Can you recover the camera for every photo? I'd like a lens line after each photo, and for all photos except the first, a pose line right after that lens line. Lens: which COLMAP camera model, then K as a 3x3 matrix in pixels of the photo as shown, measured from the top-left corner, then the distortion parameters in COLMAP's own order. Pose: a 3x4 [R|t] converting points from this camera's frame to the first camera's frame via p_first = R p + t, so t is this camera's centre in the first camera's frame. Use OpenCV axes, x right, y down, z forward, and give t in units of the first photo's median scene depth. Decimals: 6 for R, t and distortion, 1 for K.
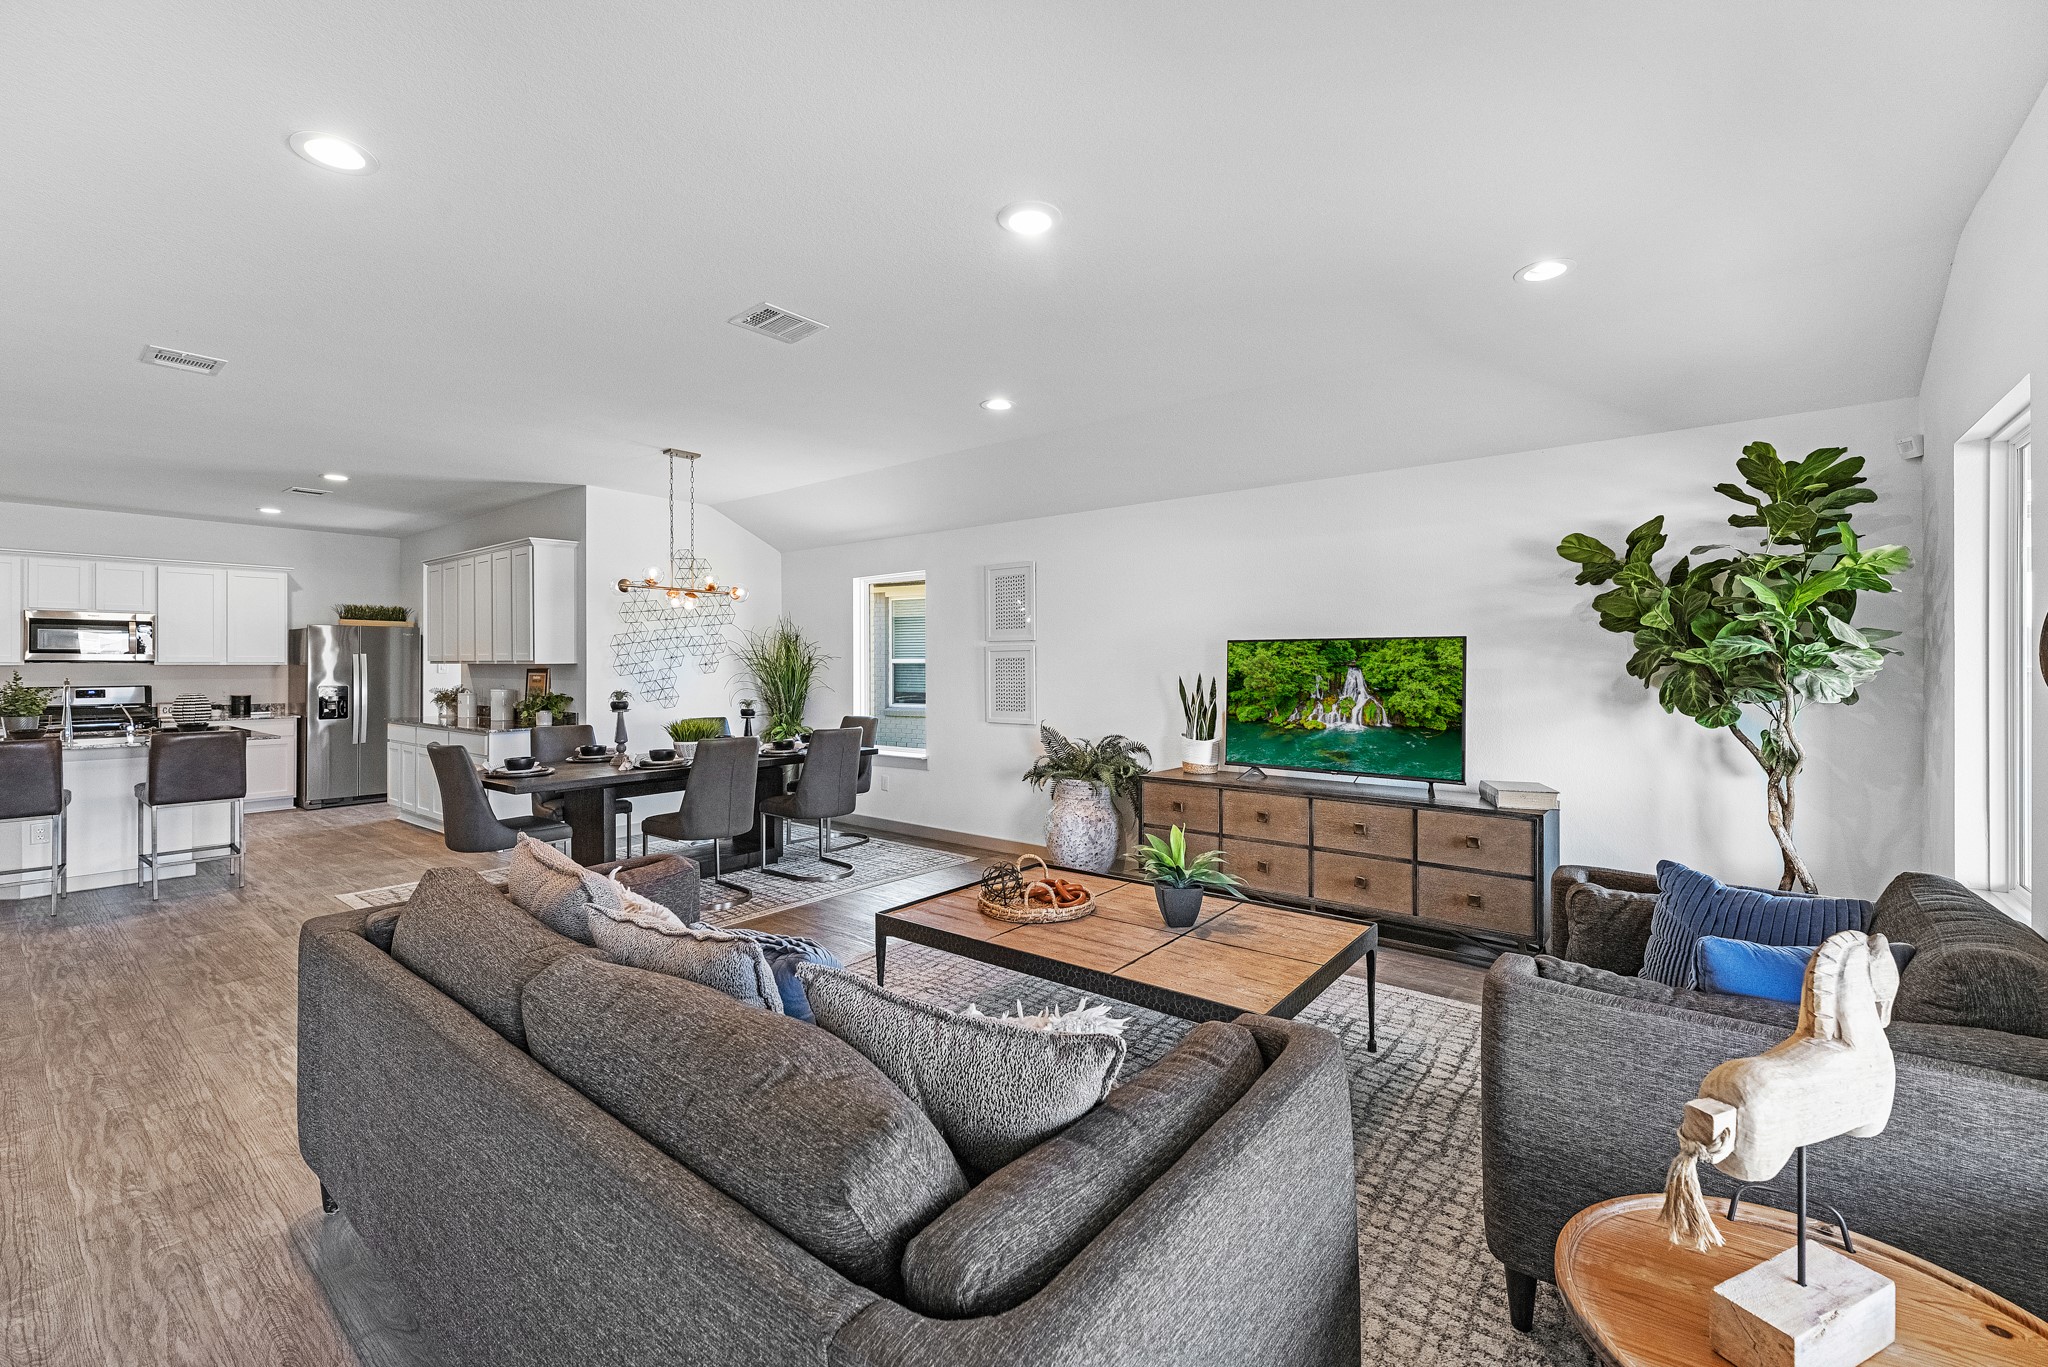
lens RADIAL K [[849.5, 0, 1017.4], [0, 849.5, 671.4], [0, 0, 1]] dist [-0.000981, -0.000274]
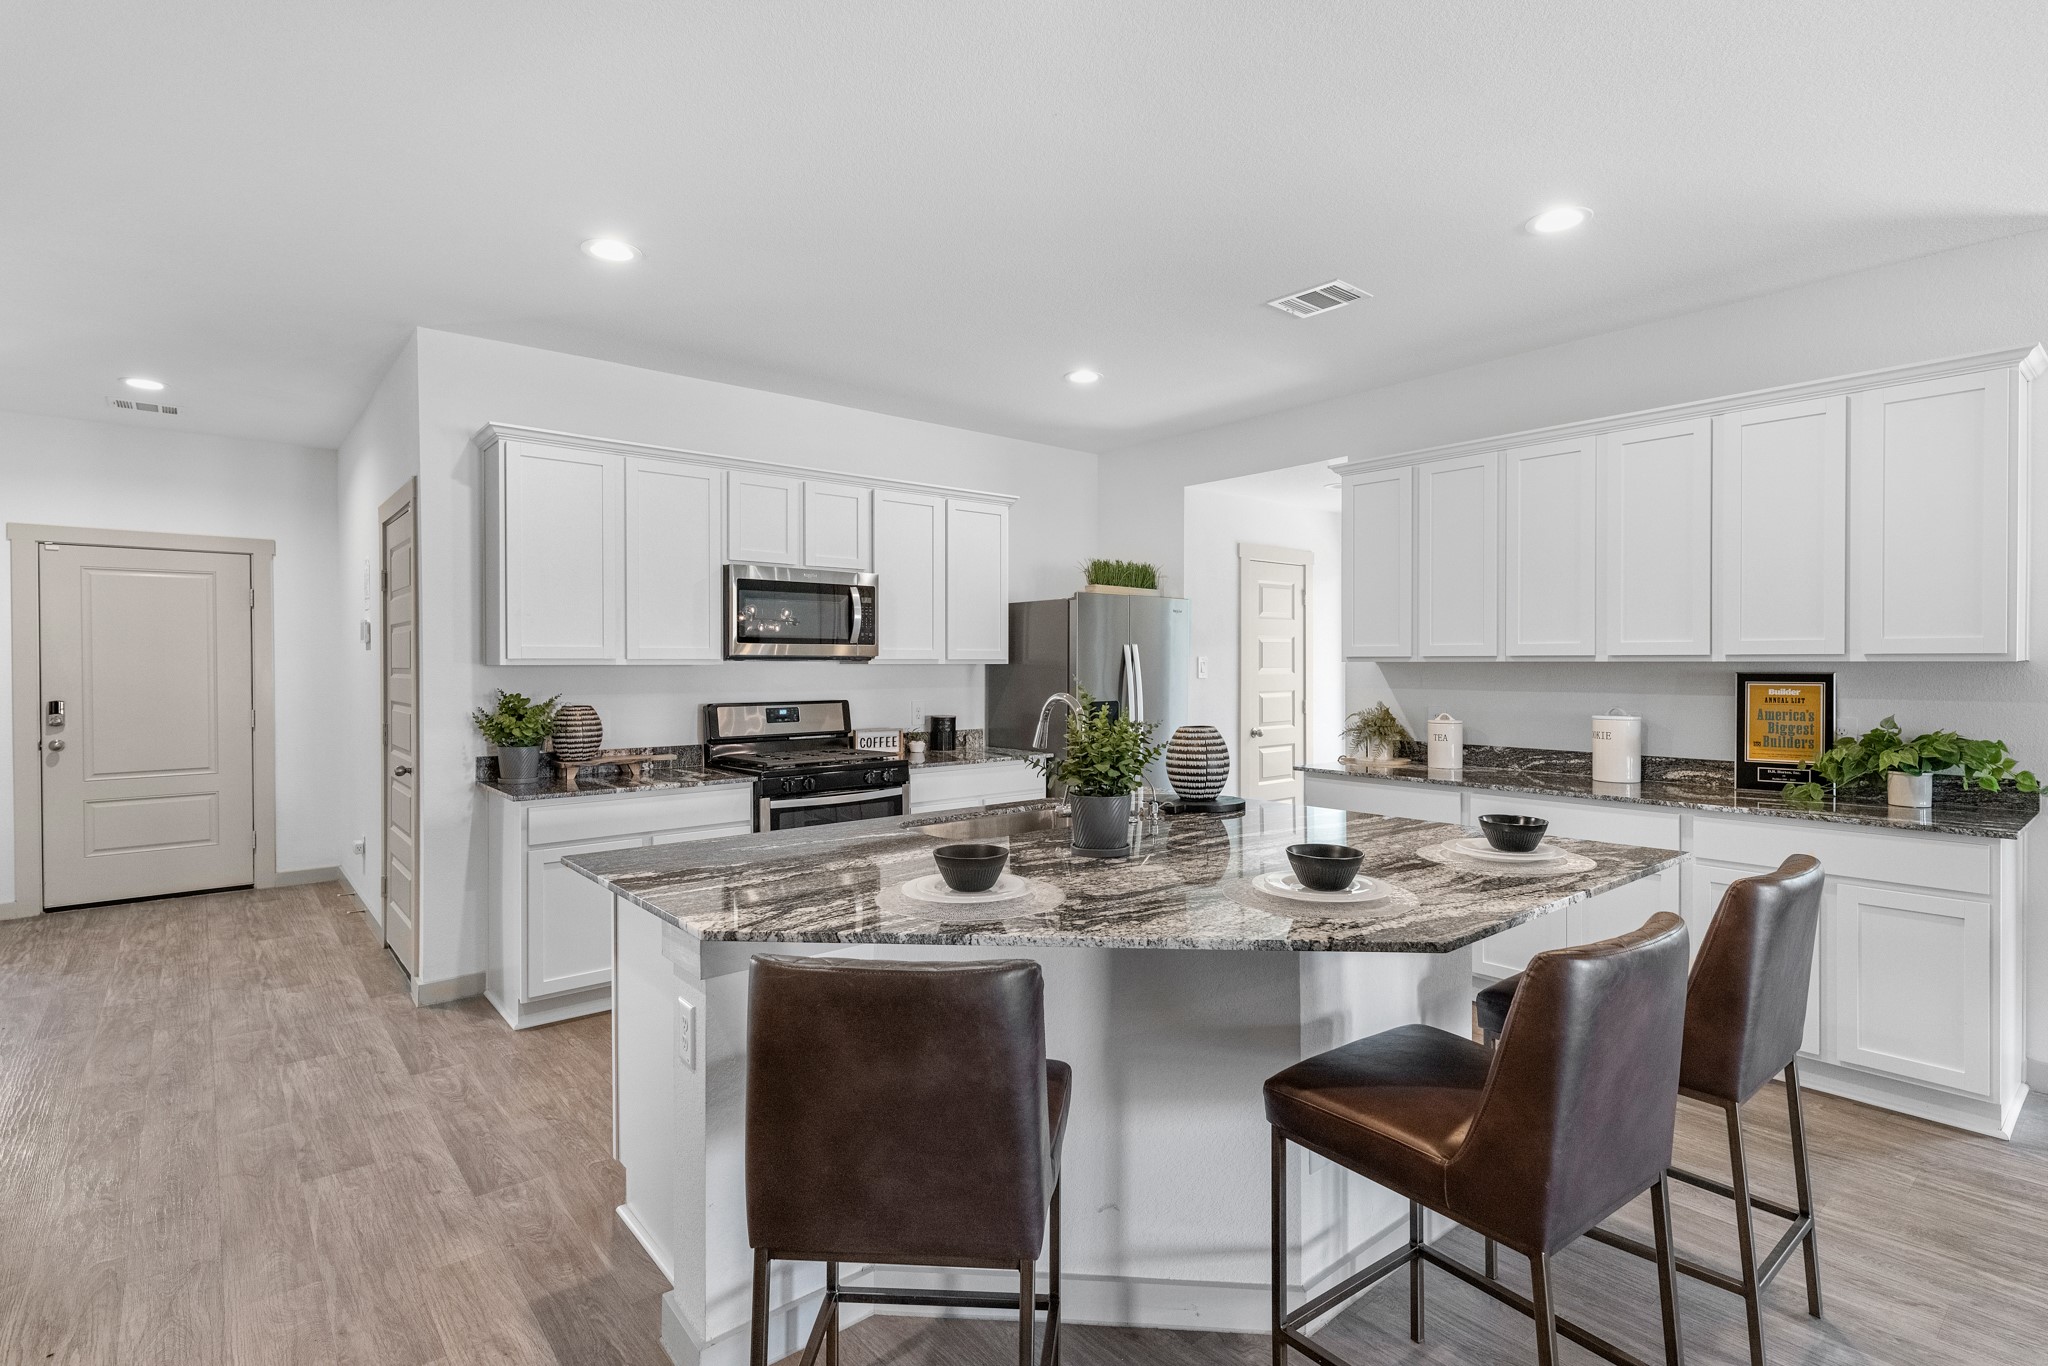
lens RADIAL K [[986.0, 0, 1025.3], [0, 986.0, 674.4], [0, 0, 1]] dist [0.010919, -0.000183]
pose [[0.982440, 0.001813, -0.186571, -0.854751], [-0.000684, 0.999981, 0.006114, -0.005564], [0.186578, -0.005879, 0.982423, 0.399527]]
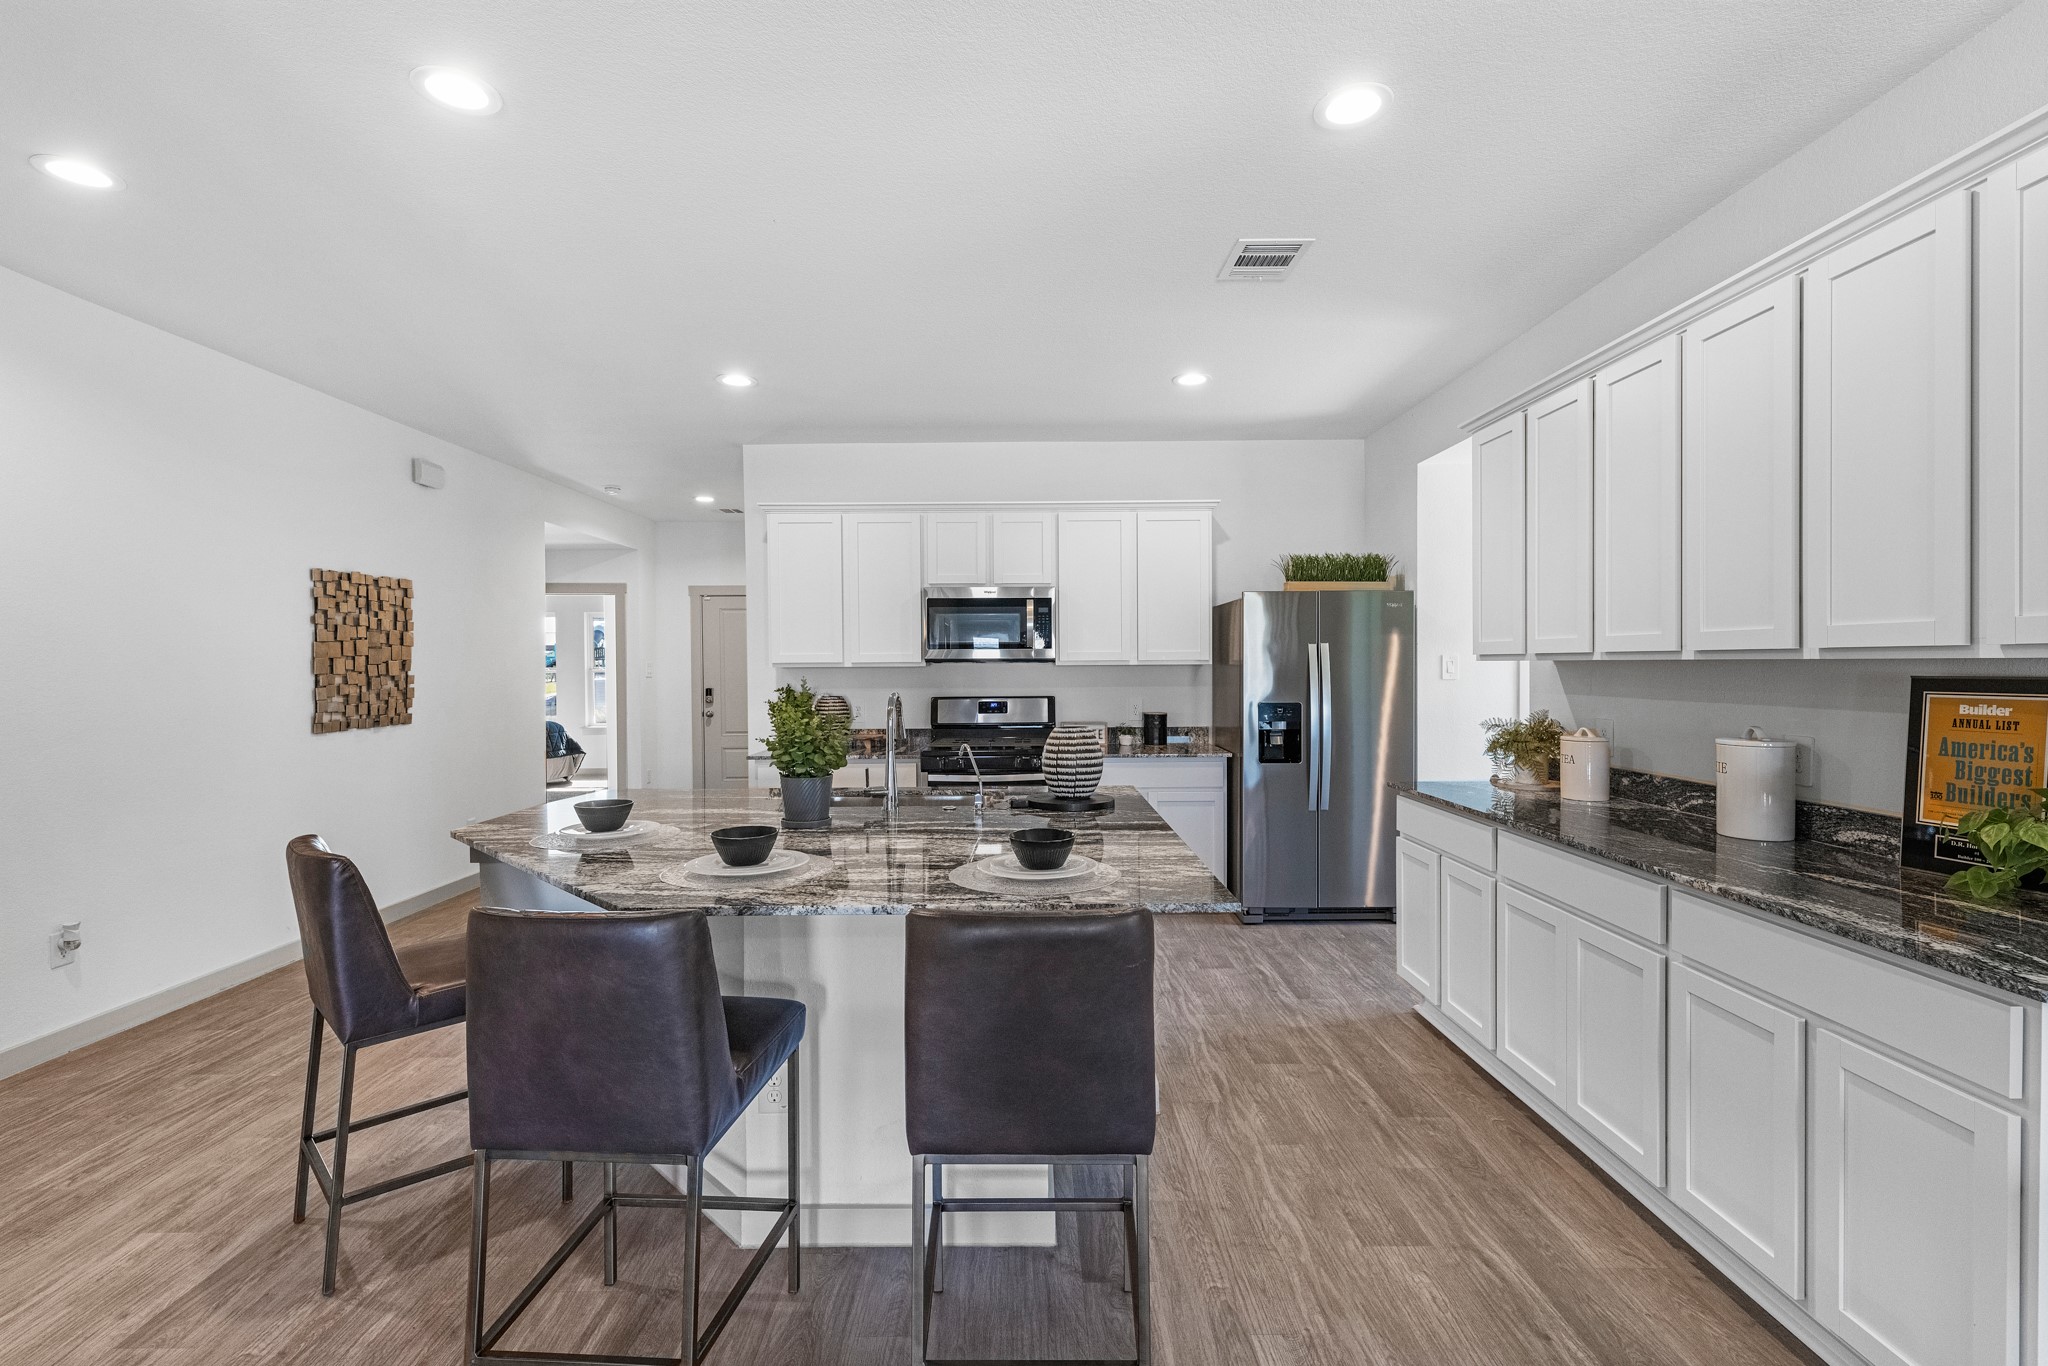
lens RADIAL K [[909.4, 0, 1025.3], [0, 909.4, 674.9], [0, 0, 1]] dist [-0.000021, 0.000253]
pose [[0.630635, 0.005576, -0.776060, -0.527343], [0.002530, 0.999954, 0.009241, -0.007555], [0.776076, -0.007791, 0.630592, 0.583279]]
